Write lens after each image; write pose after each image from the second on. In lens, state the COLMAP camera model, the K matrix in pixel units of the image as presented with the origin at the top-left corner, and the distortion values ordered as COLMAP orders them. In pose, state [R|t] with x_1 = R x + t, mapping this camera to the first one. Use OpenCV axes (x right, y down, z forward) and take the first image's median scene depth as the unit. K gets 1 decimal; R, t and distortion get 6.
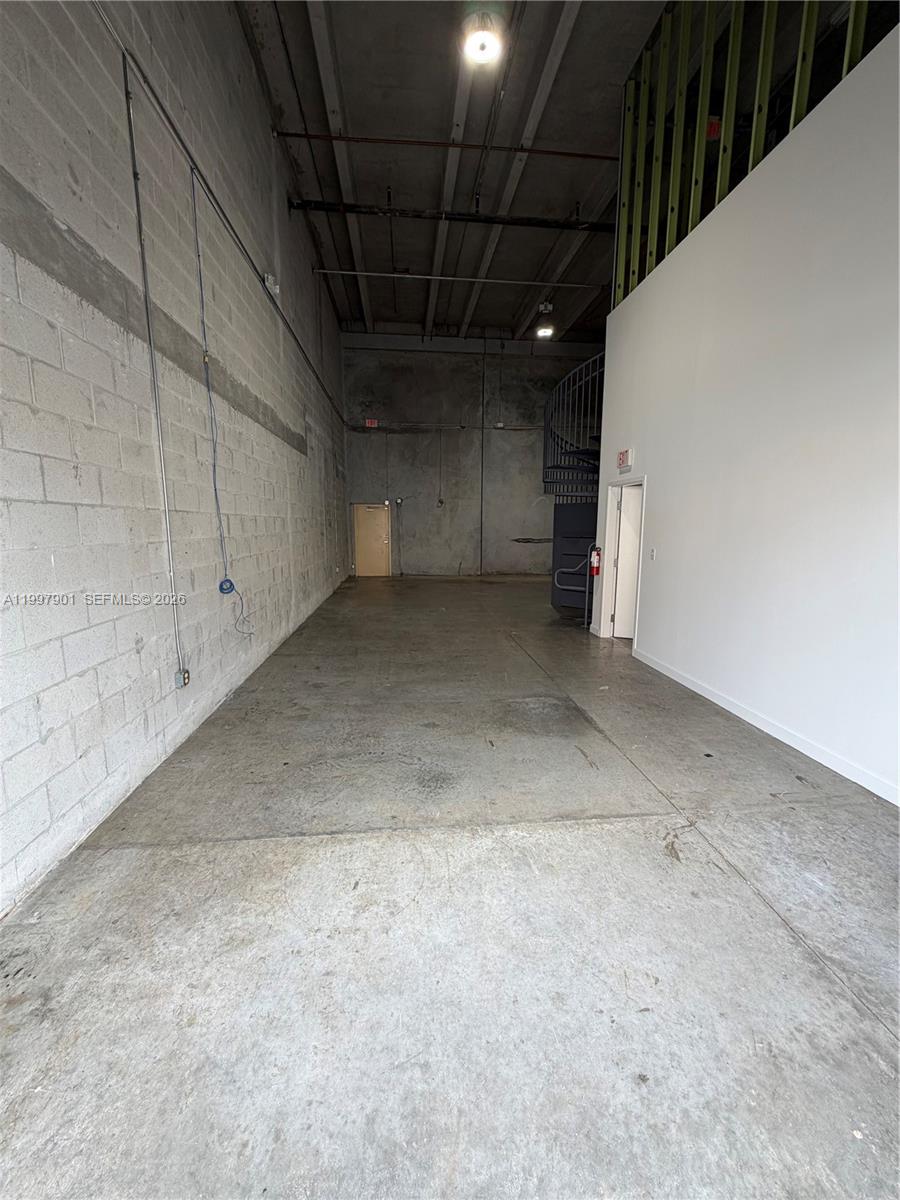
lens RADIAL K [[476.7, 0, 452.8], [0, 476.7, 602.5], [0, 0, 1]] dist [0.000455, -0.000393]
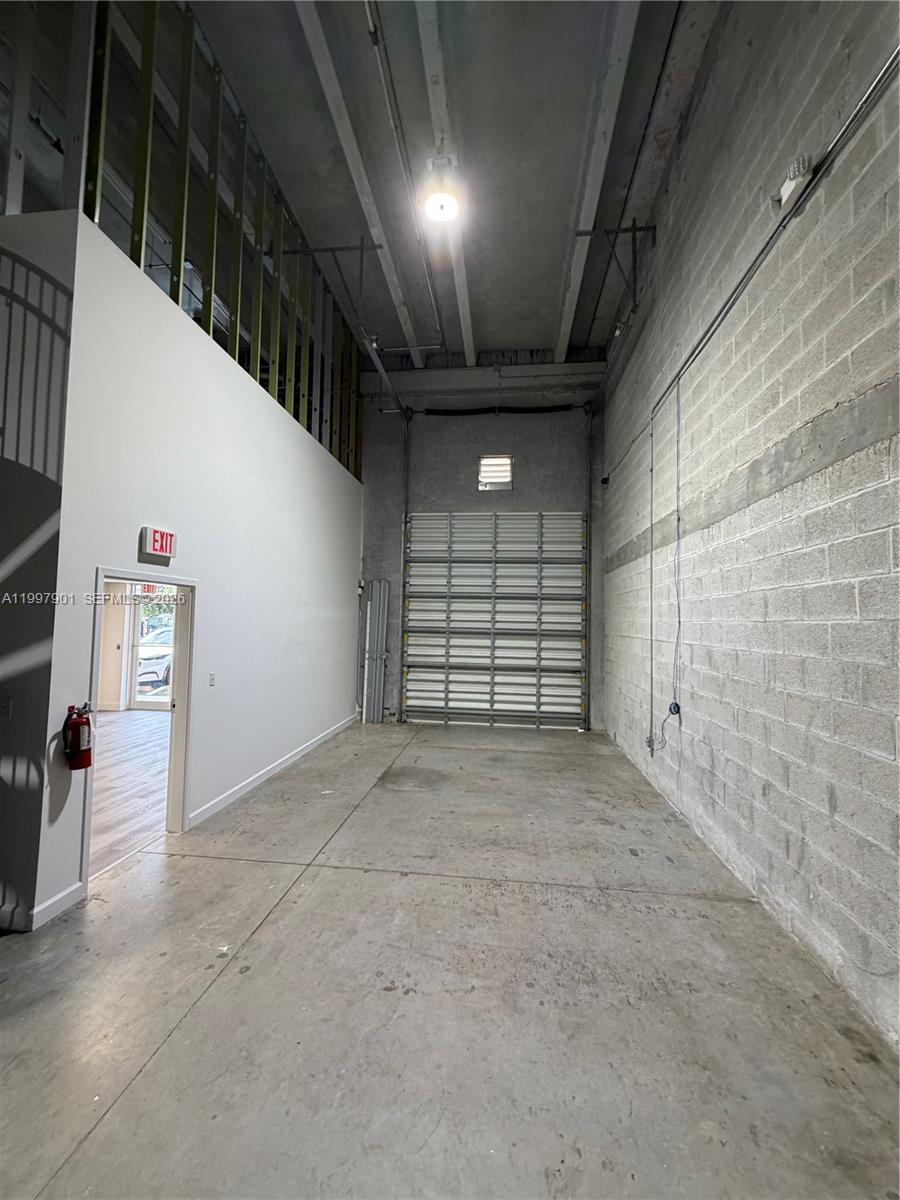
lens RADIAL K [[476.7, 0, 449.7], [0, 476.7, 598.3], [0, 0, 1]] dist [0.000455, -0.000393]
pose [[-0.974750, -0.013231, 0.222907, -0.209772], [0.012592, 0.993398, 0.114028, -0.420708], [-0.222944, 0.113956, -0.968148, 2.159146]]
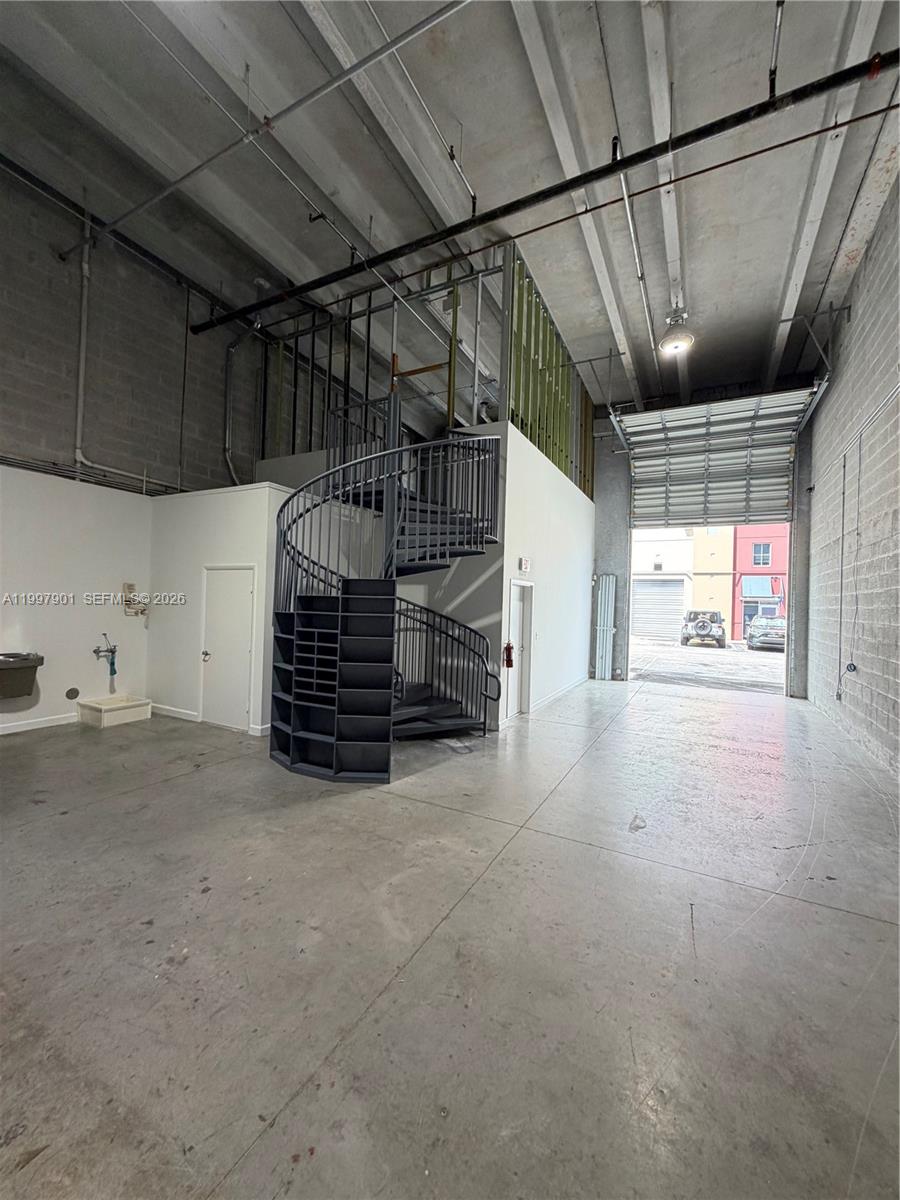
lens RADIAL K [[476.7, 0, 450.9], [0, 476.7, 598.7], [0, 0, 1]] dist [0.000455, -0.000393]
pose [[-0.826649, -0.025468, 0.562142, -0.240486], [0.059392, 0.989447, 0.132165, -0.504815], [-0.559575, 0.142641, -0.816412, 2.704381]]
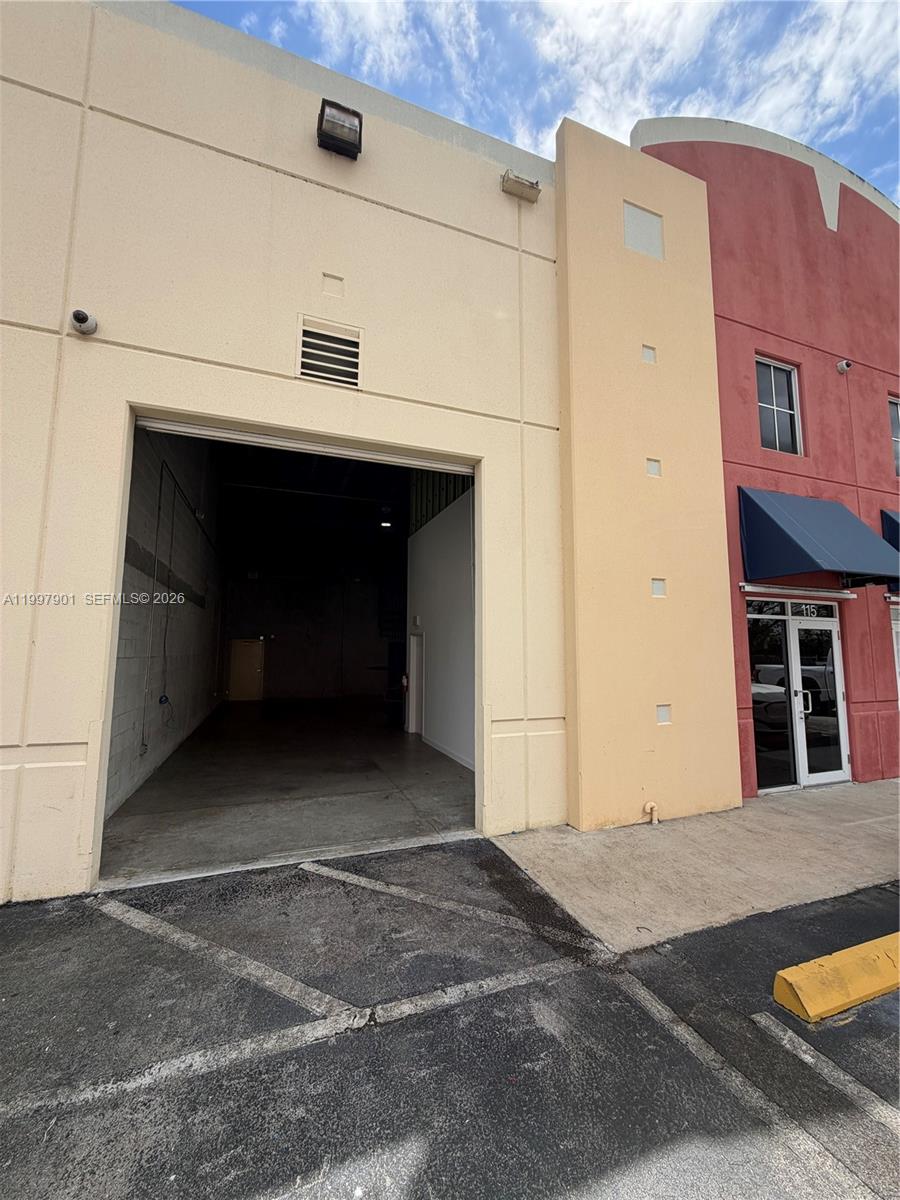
lens RADIAL K [[476.7, 0, 446.4], [0, 476.7, 600.3], [0, 0, 1]] dist [0.000455, -0.000393]
pose [[0.970549, 0.024774, 0.239628, 0.080411], [0.039692, 0.964659, -0.260496, 0.108588], [-0.237613, 0.262336, 0.935265, -0.912295]]
